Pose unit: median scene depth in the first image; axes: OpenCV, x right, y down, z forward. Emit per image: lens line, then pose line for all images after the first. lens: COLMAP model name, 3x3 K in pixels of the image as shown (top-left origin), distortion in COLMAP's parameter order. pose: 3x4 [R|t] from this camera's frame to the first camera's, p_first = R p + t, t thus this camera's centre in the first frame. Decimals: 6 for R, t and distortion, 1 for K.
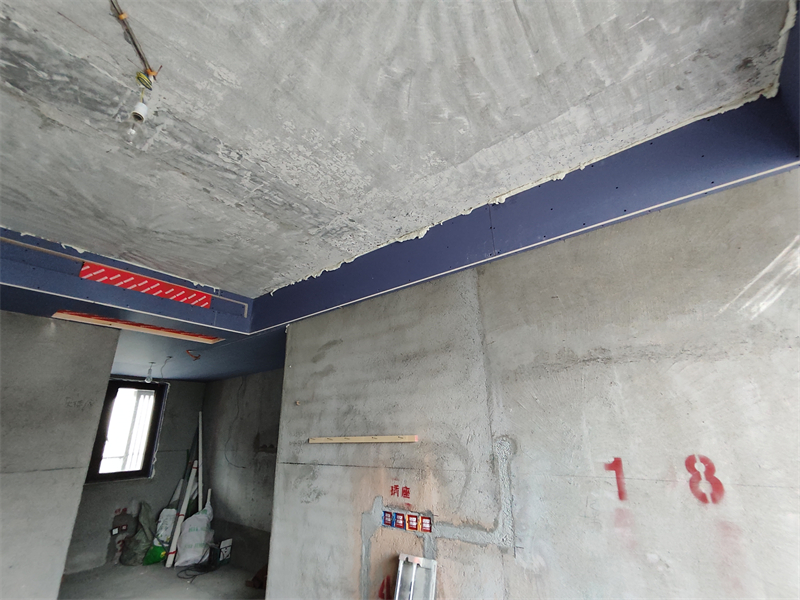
lens RADIAL K [[364.1, 0, 403.2], [0, 364.1, 311.8], [0, 0, 1]] dist [-0.003337, 0.003433]
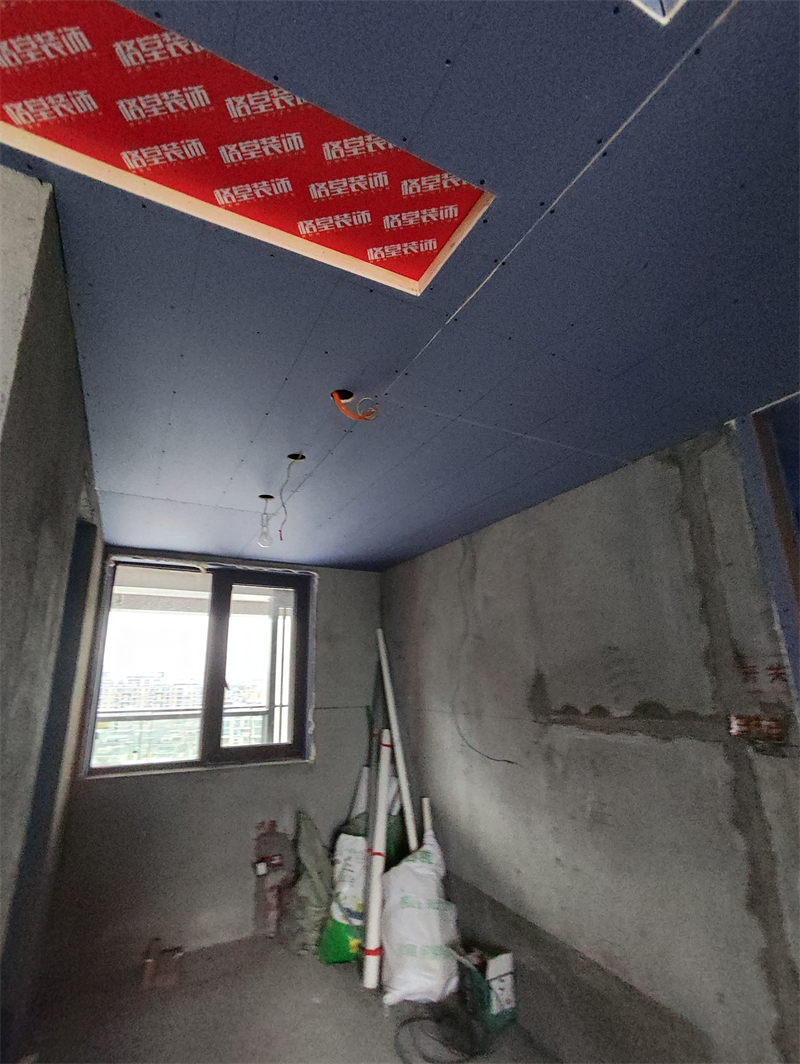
lens RADIAL K [[484.2, 0, 378.7], [0, 484.2, 548.4], [0, 0, 1]] dist [-0.003337, 0.003433]
pose [[0.893884, -0.103977, -0.436074, -0.338646], [0.129954, 0.991064, 0.030077, 0.188313], [0.429050, -0.083555, 0.899408, 0.543715]]
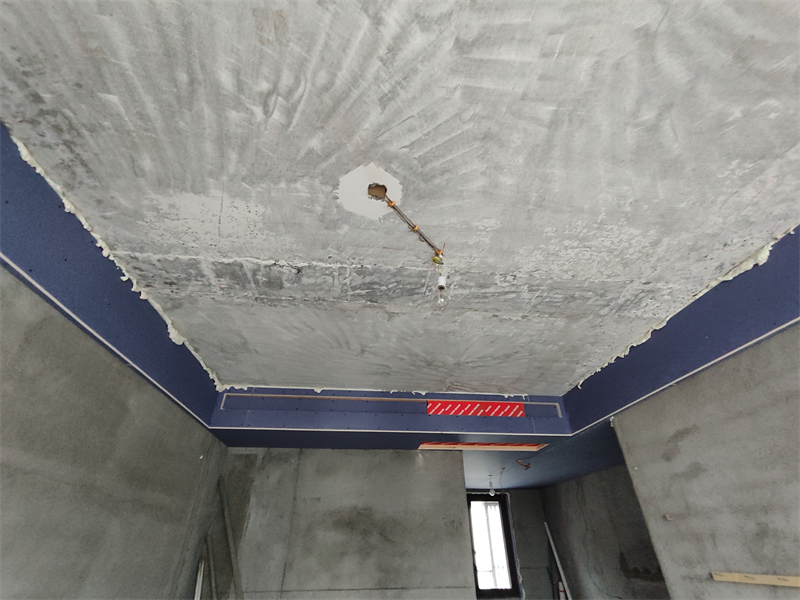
lens RADIAL K [[364.1, 0, 401.7], [0, 364.1, 308.9], [0, 0, 1]] dist [-0.003337, 0.003433]
pose [[0.690314, -0.381530, -0.614737, -0.018408], [0.221217, 0.920272, -0.322743, -0.023148], [0.688861, 0.086804, 0.719677, -0.002135]]
